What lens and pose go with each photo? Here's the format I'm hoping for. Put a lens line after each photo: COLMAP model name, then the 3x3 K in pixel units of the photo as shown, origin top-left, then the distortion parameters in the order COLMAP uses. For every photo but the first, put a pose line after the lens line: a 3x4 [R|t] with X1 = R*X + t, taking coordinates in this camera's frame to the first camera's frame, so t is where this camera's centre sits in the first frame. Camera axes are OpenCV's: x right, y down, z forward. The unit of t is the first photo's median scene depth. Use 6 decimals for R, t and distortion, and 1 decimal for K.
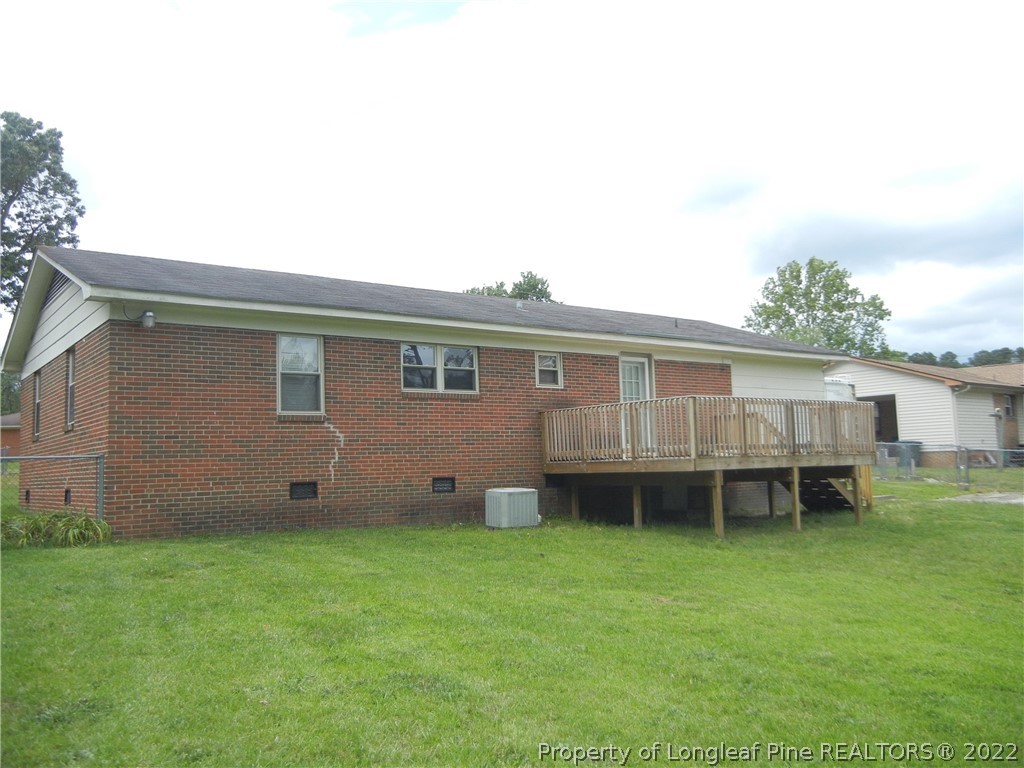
lens RADIAL K [[873.8, 0, 511.1], [0, 873.8, 379.4], [0, 0, 1]] dist [-0.013658, 0.042280]
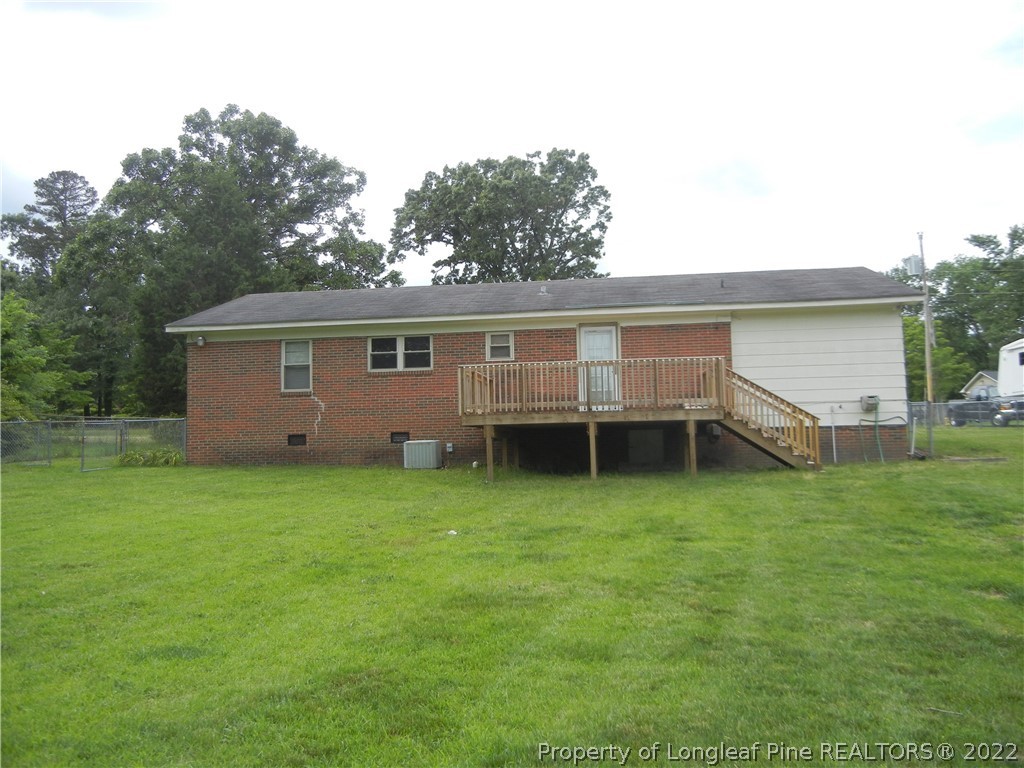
lens RADIAL K [[873.8, 0, 509.0], [0, 873.8, 388.3], [0, 0, 1]] dist [-0.013658, 0.042280]
pose [[0.724460, -0.036190, -0.688366, 0.989755], [0.070426, 0.997281, 0.021689, 0.025037], [0.685710, -0.064192, 0.725039, 0.121125]]
